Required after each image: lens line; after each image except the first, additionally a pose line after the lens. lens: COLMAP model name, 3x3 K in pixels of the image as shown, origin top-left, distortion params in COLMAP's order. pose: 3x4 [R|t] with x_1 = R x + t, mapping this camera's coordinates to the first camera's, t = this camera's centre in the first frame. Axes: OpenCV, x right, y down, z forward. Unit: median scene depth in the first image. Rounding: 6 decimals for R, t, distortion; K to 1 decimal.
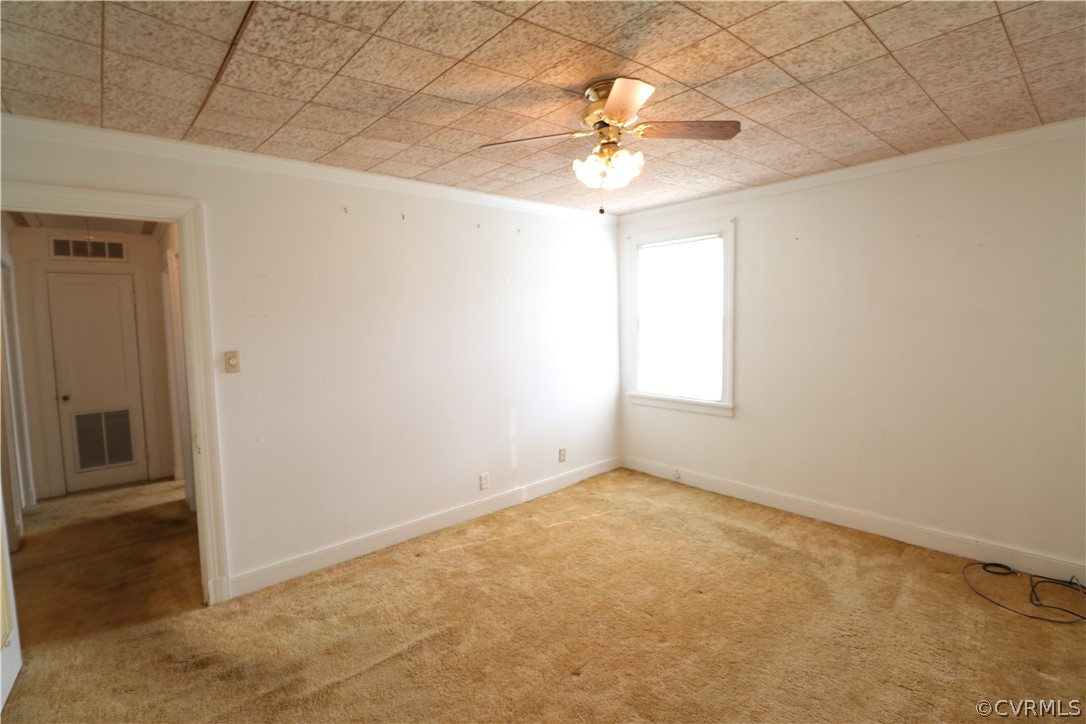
lens RADIAL K [[503.0, 0, 539.0], [0, 503.0, 355.2], [0, 0, 1]] dist [-0.002239, -0.011295]
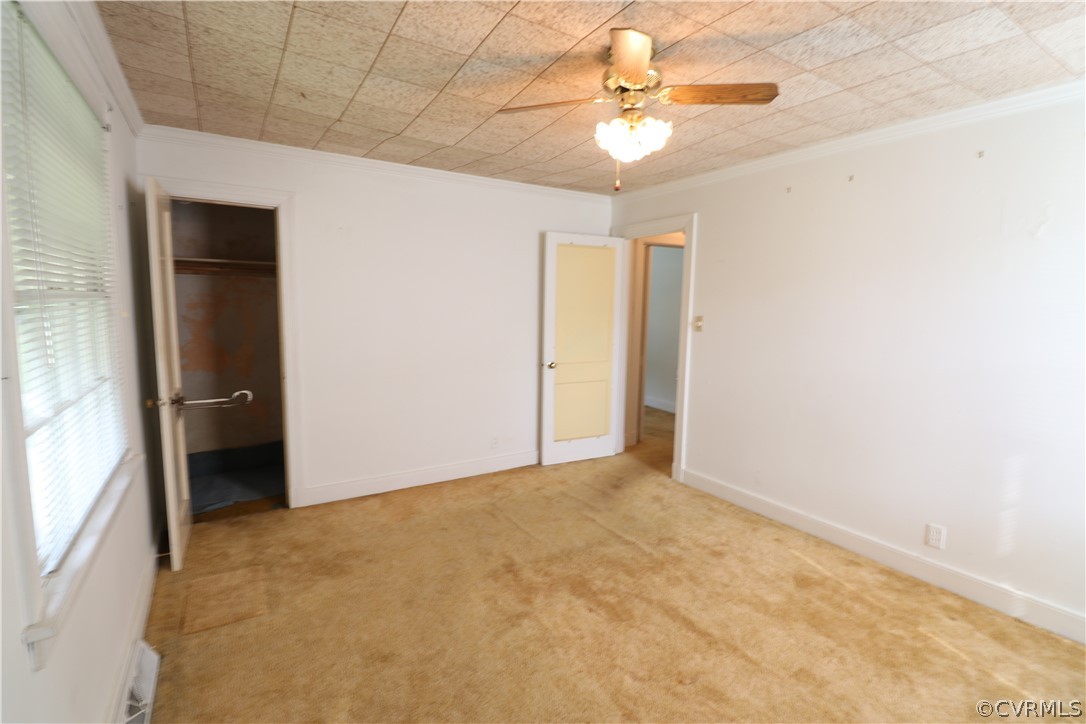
lens RADIAL K [[503.0, 0, 539.0], [0, 503.0, 355.2], [0, 0, 1]] dist [-0.002239, -0.011295]
pose [[-0.157701, 0.127355, -0.979240, 0.828399], [-0.086230, 0.986085, 0.142132, -0.057722], [0.983715, 0.106854, -0.144524, 0.732993]]
